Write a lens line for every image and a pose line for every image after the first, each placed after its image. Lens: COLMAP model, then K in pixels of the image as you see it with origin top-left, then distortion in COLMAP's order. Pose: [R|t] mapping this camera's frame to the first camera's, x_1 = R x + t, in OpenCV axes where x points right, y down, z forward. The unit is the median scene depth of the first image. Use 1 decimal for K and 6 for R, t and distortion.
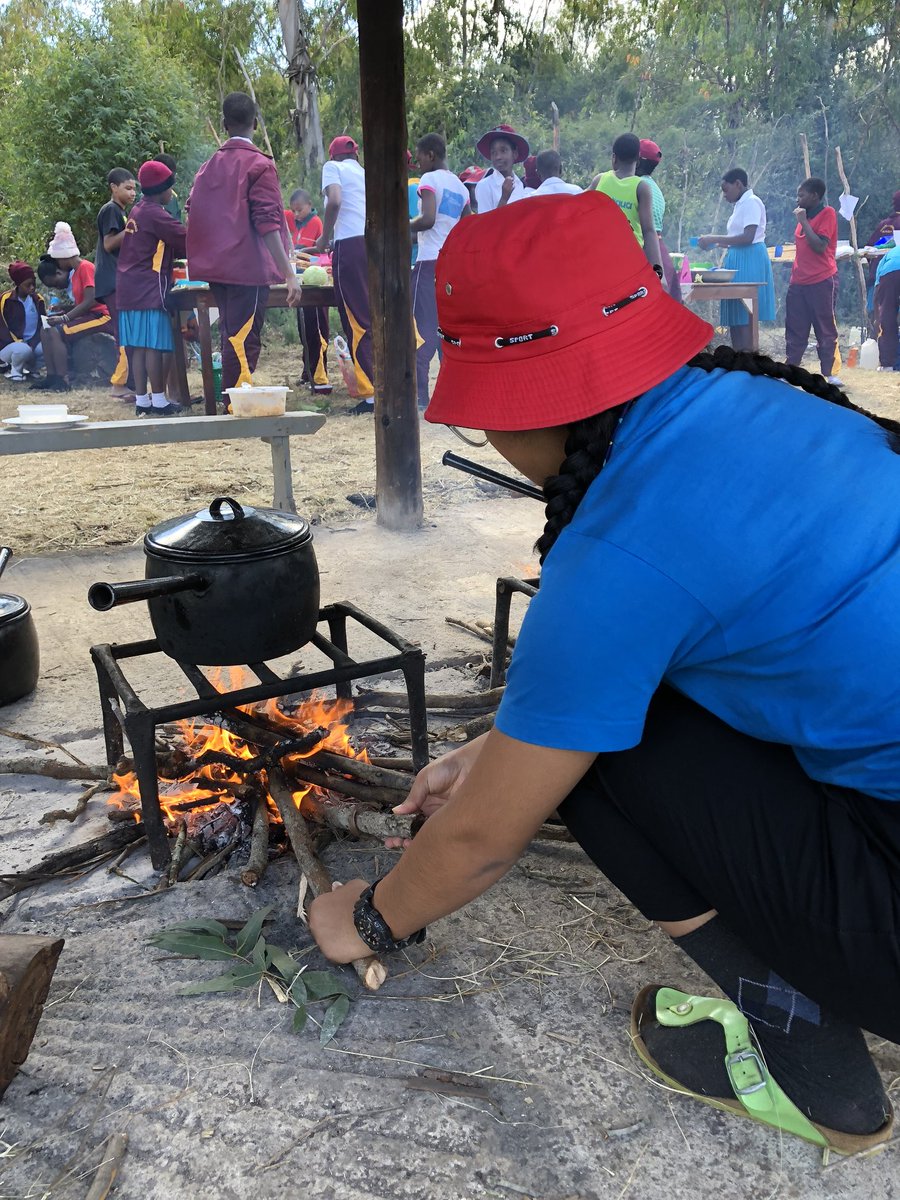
lens RADIAL K [[941.2, 0, 450.0], [0, 941.2, 600.0], [0, 0, 1]] dist [0.036398, -0.002344]
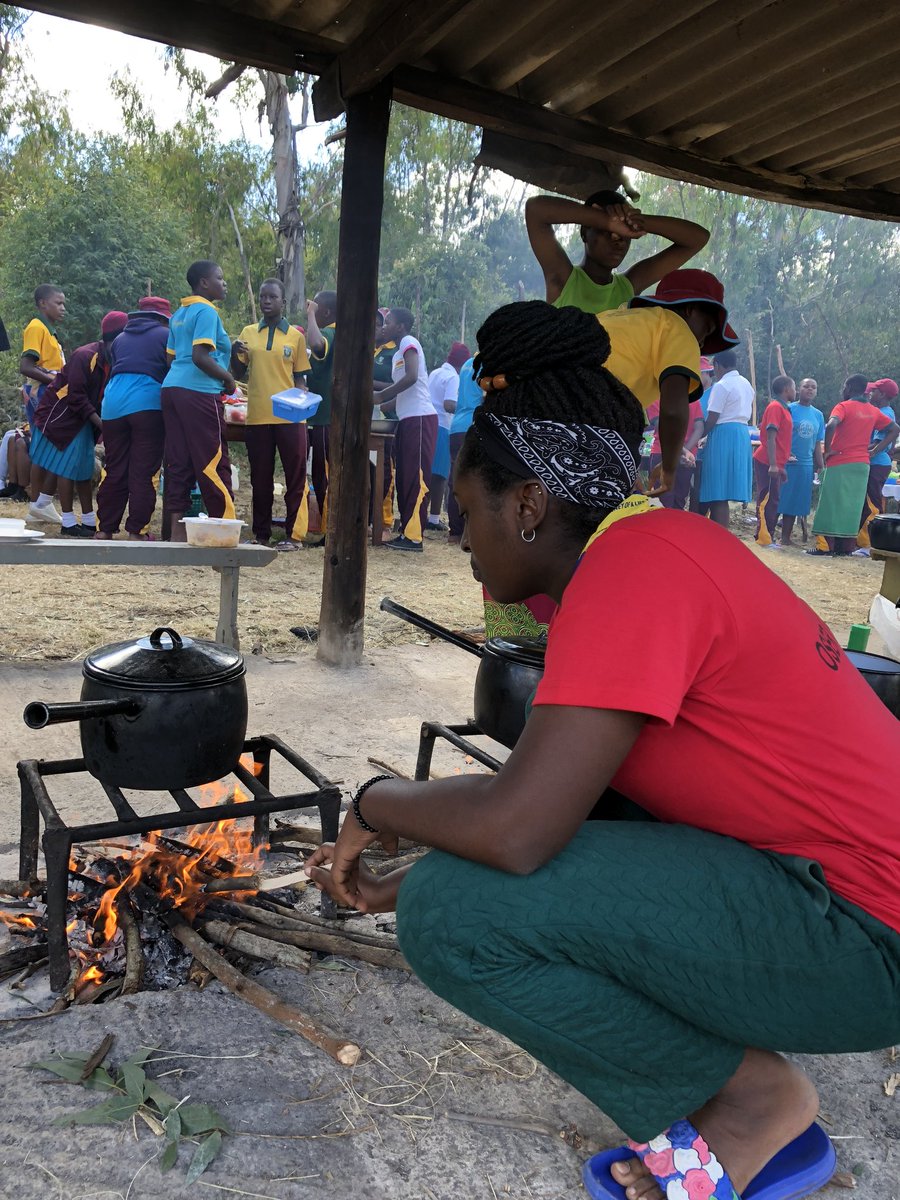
lens RADIAL K [[987.3, 0, 450.0], [0, 987.3, 600.0], [0, 0, 1]] dist [0.029406, 0.000995]
pose [[0.996076, 0.080912, 0.035846, 0.035841], [-0.075309, 0.987725, -0.136851, -0.011727], [-0.046479, 0.133614, 0.989943, -0.116607]]
